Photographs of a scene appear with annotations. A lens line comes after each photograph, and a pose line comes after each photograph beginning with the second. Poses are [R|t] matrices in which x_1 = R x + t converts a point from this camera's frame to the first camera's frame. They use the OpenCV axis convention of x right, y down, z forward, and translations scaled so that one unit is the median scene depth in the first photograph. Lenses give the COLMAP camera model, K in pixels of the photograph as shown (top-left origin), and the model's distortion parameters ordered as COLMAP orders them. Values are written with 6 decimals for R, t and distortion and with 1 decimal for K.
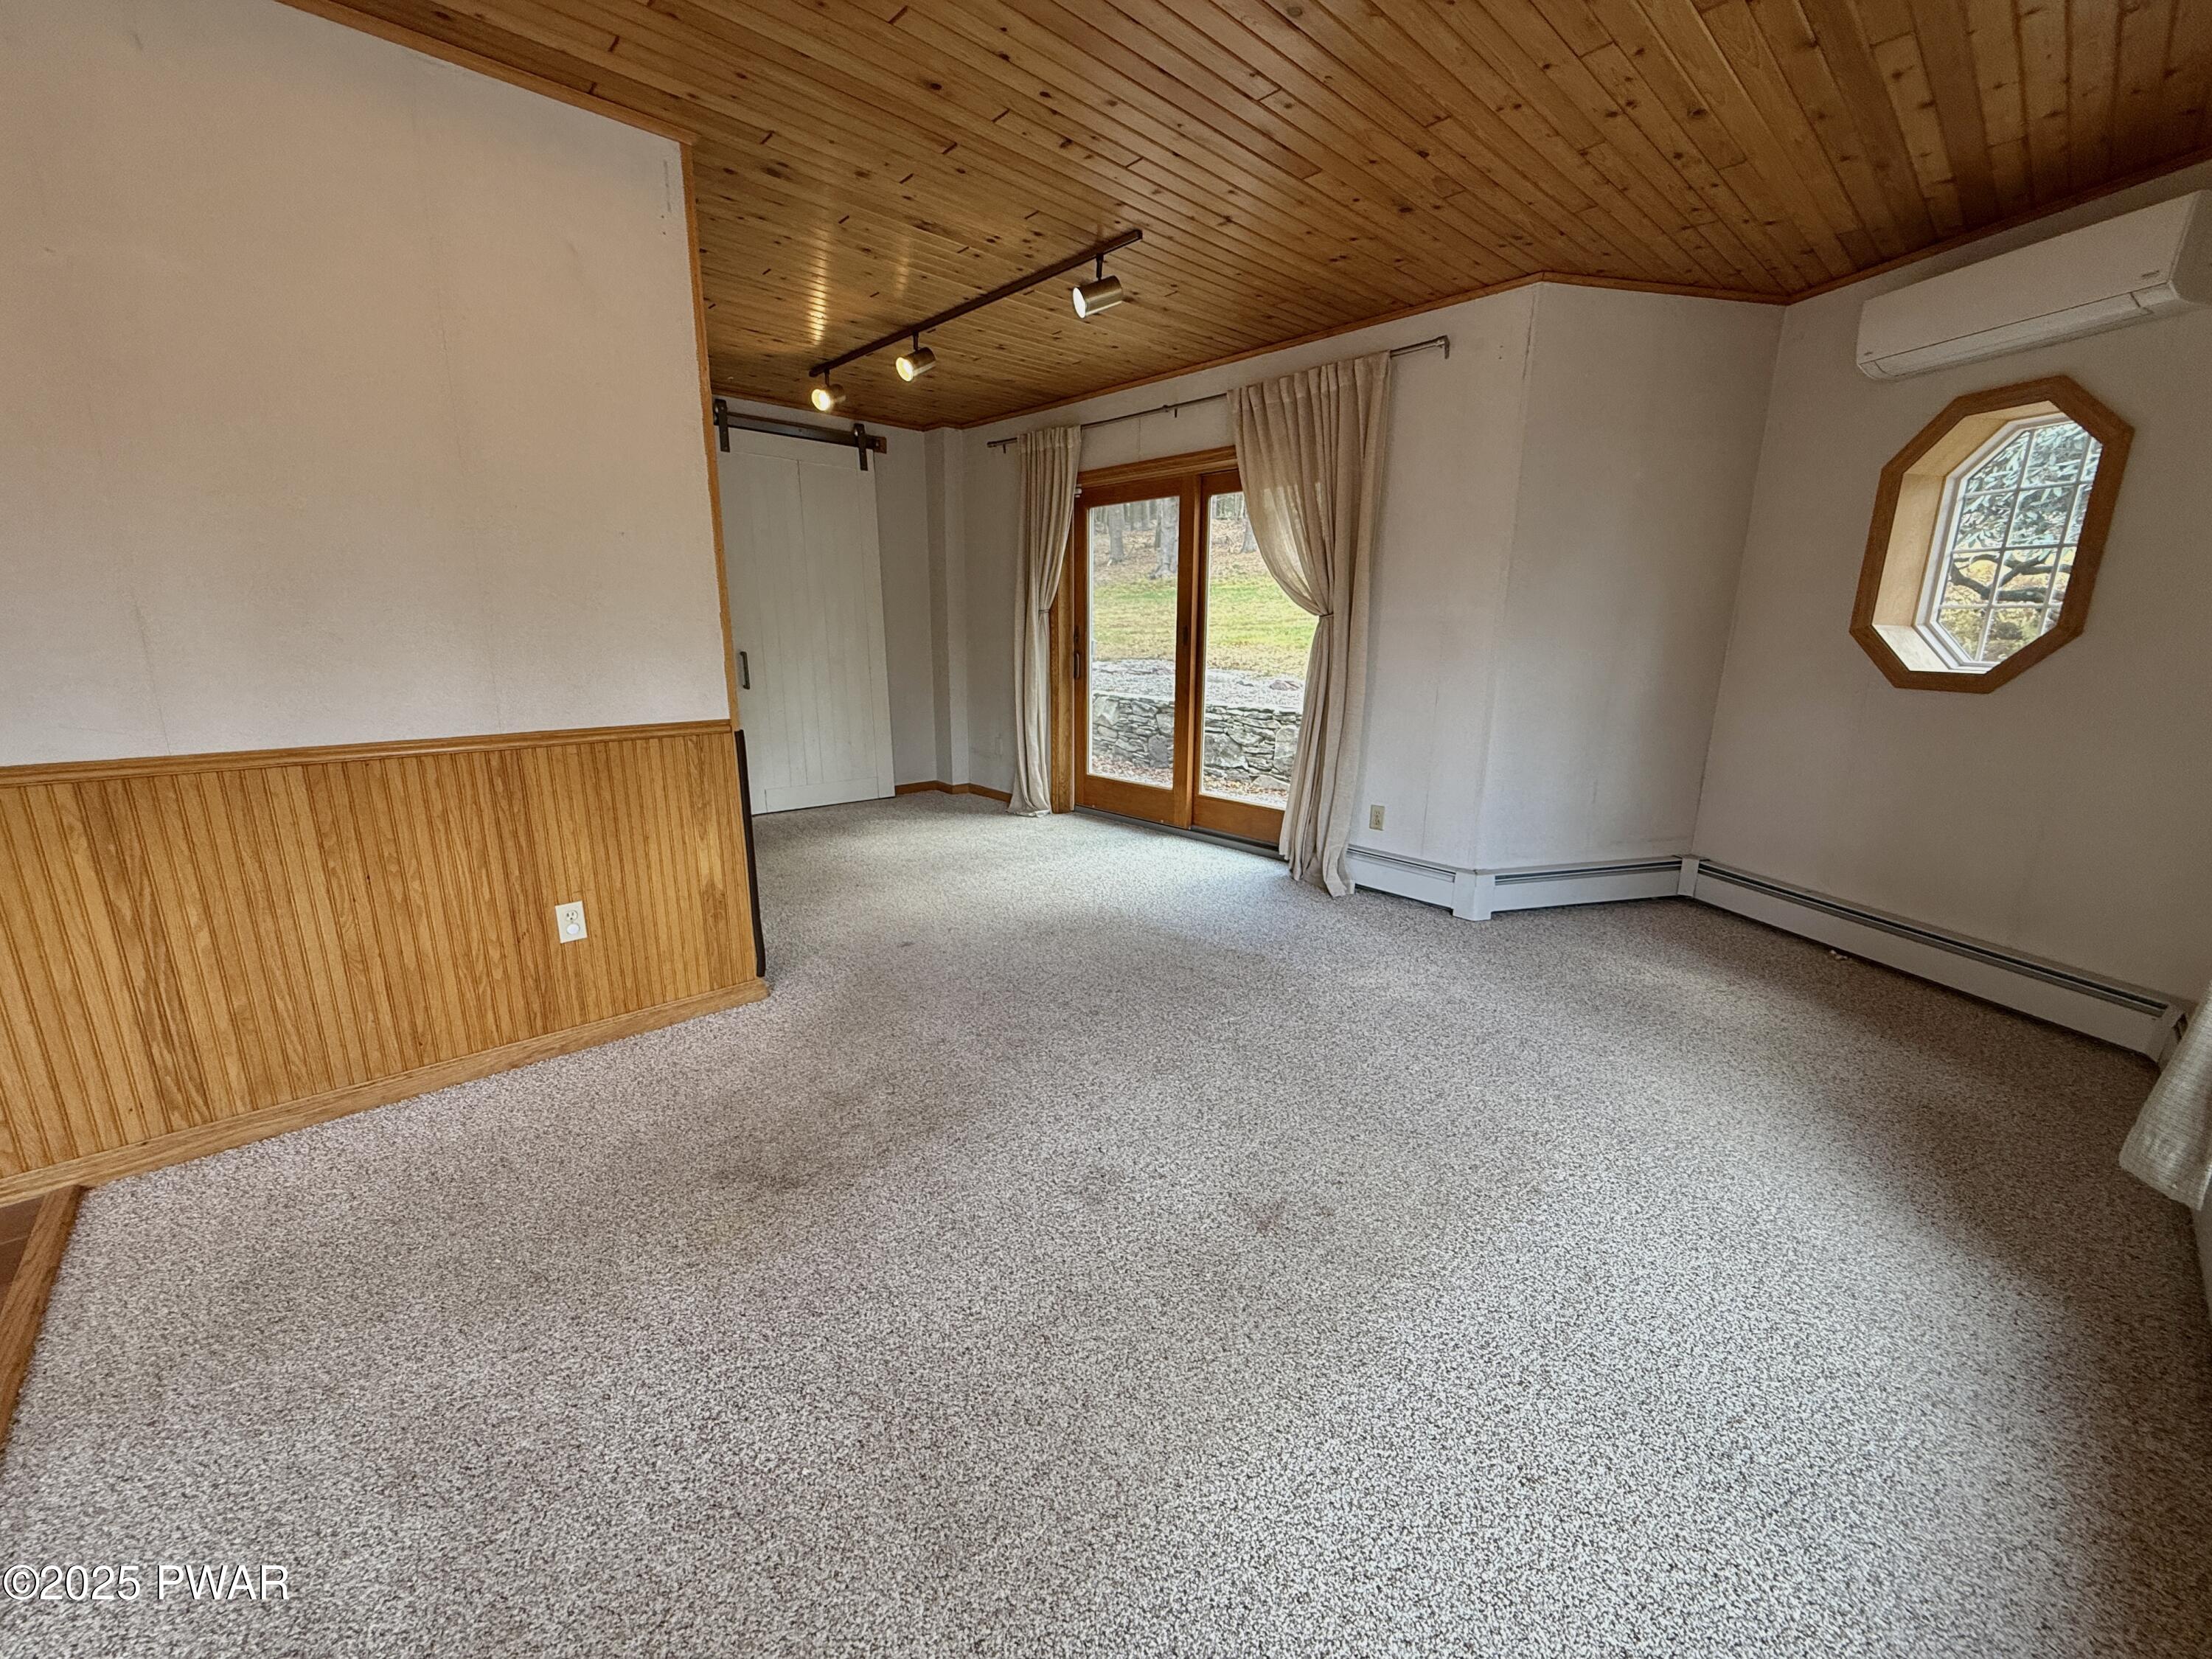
lens RADIAL K [[878.9, 0, 1097.0], [0, 878.9, 830.9], [0, 0, 1]] dist [-0.002896, 0.000570]
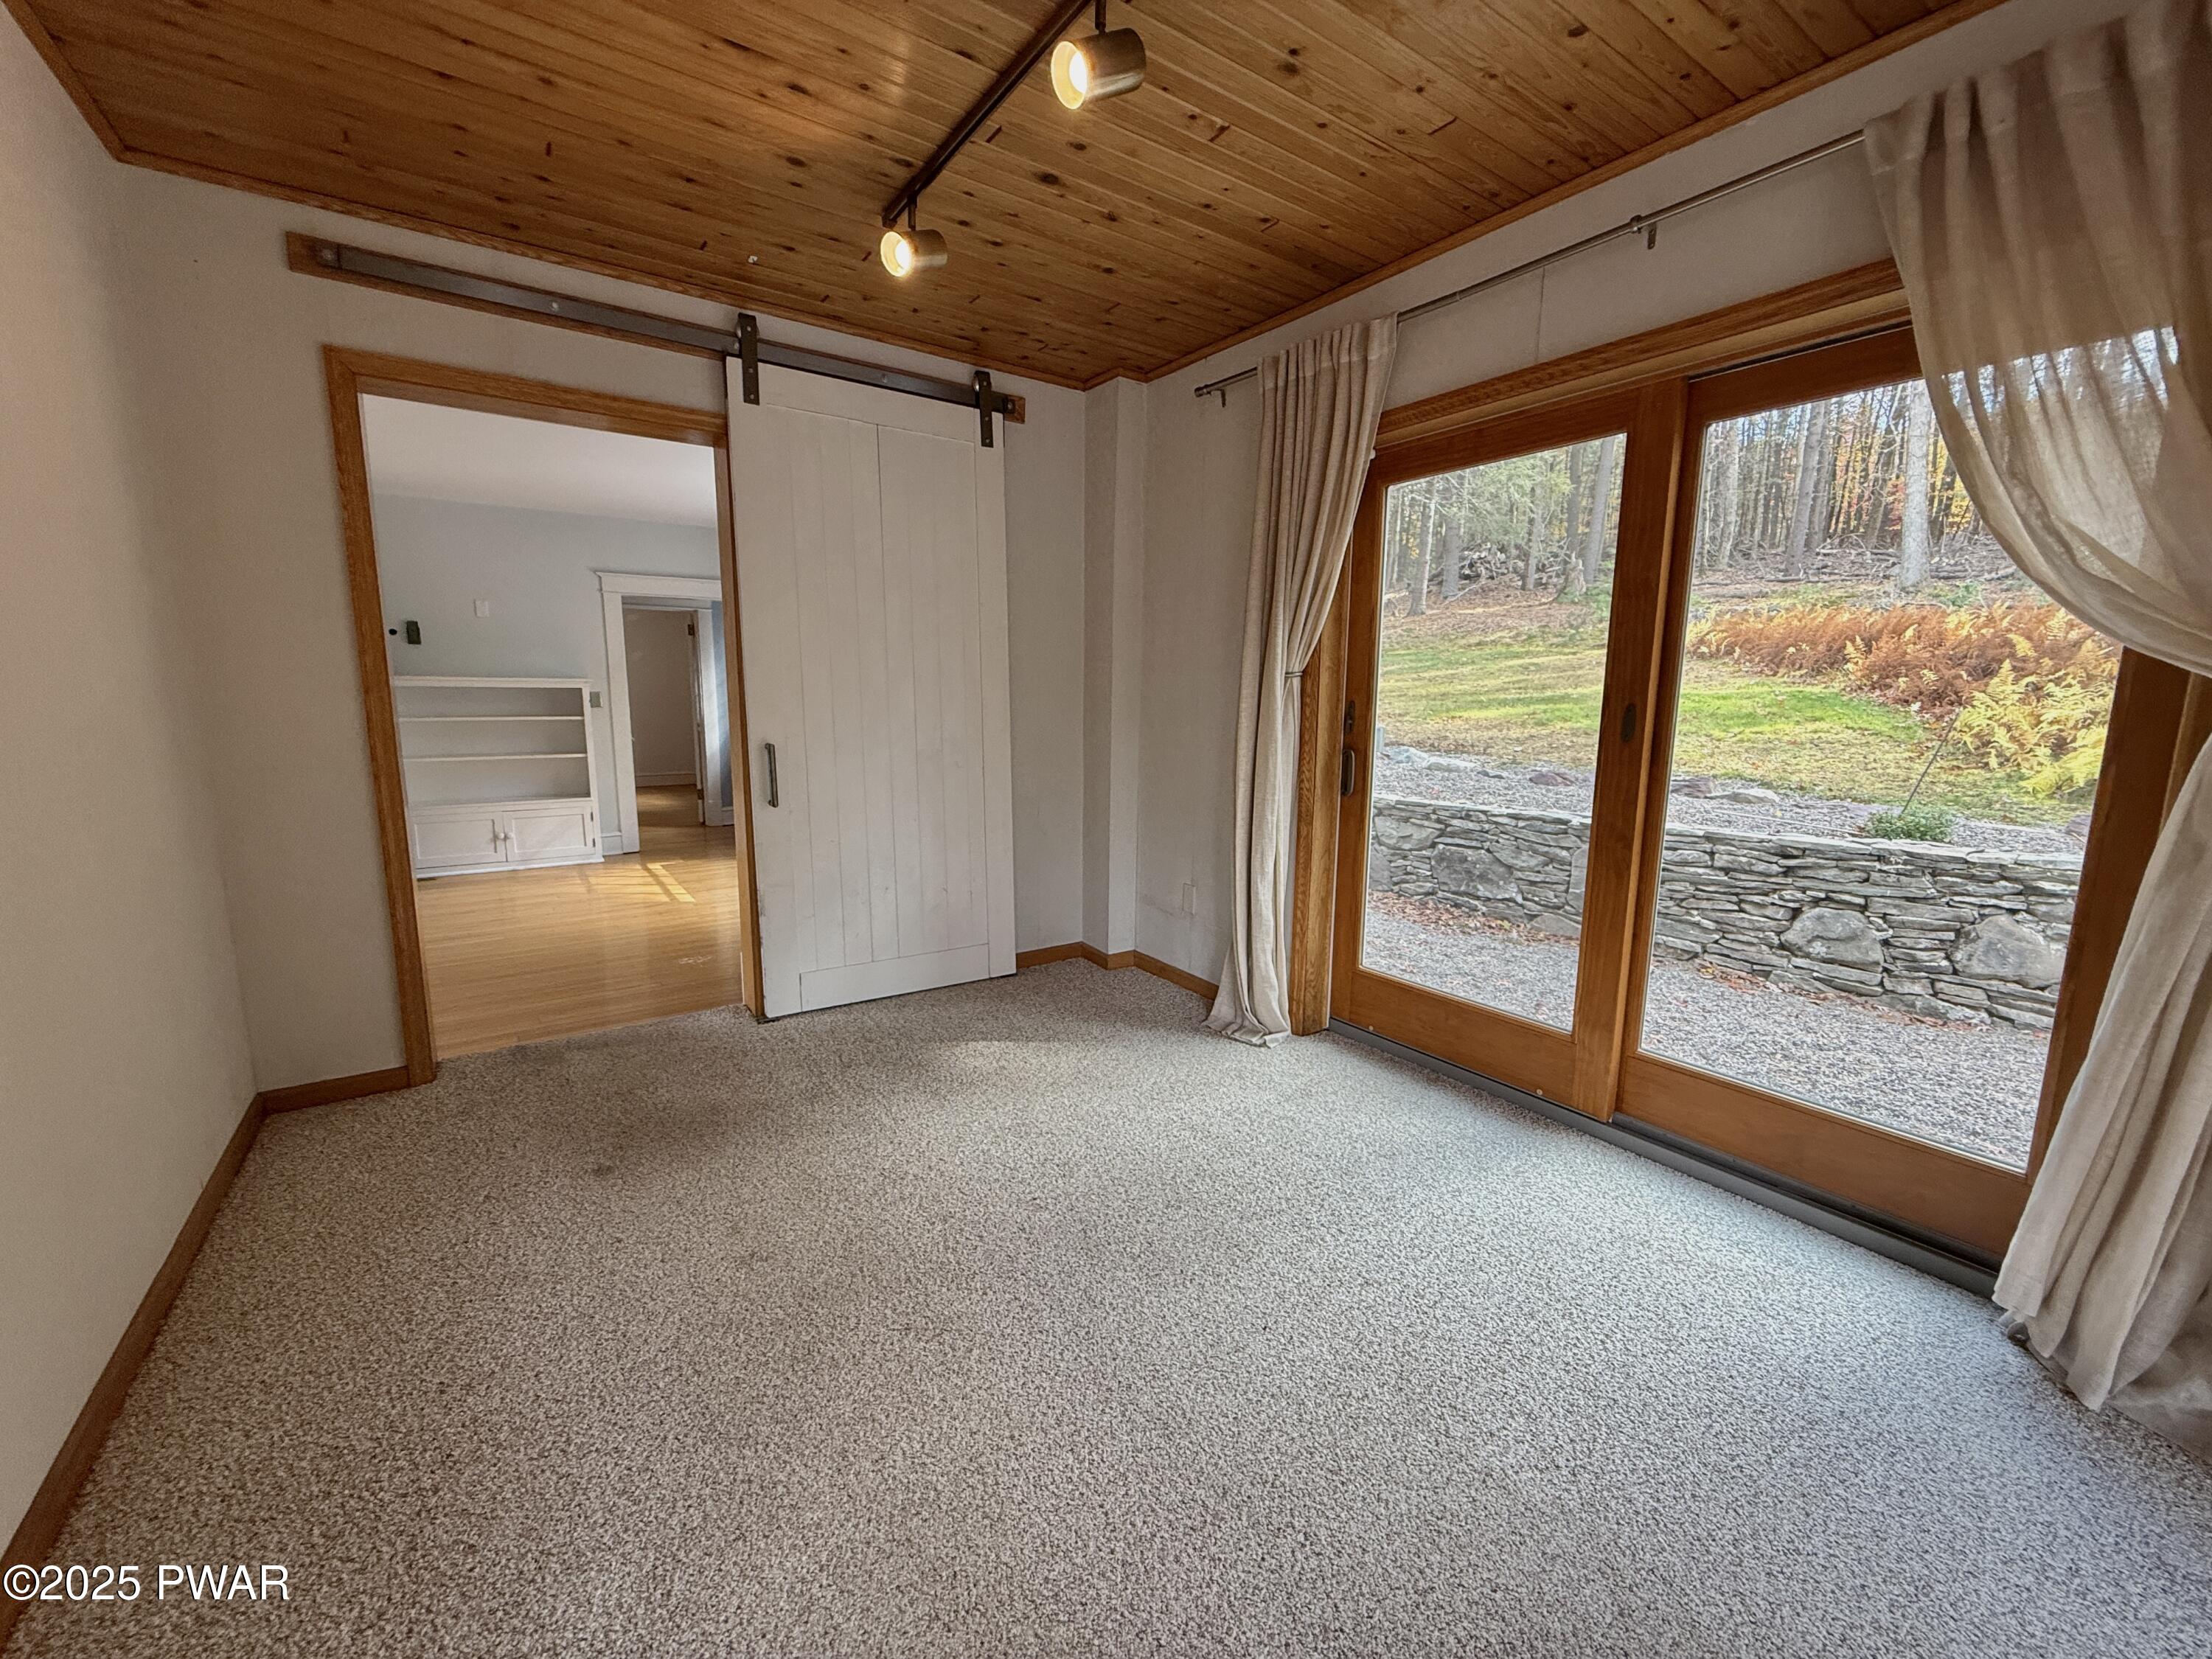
lens RADIAL K [[878.9, 0, 1094.4], [0, 878.9, 830.2], [0, 0, 1]] dist [-0.002896, 0.000570]
pose [[0.988901, 0.022874, -0.146802, -0.107899], [-0.034139, 0.996623, -0.074681, -0.115940], [0.144598, 0.078864, 0.986343, 0.482967]]
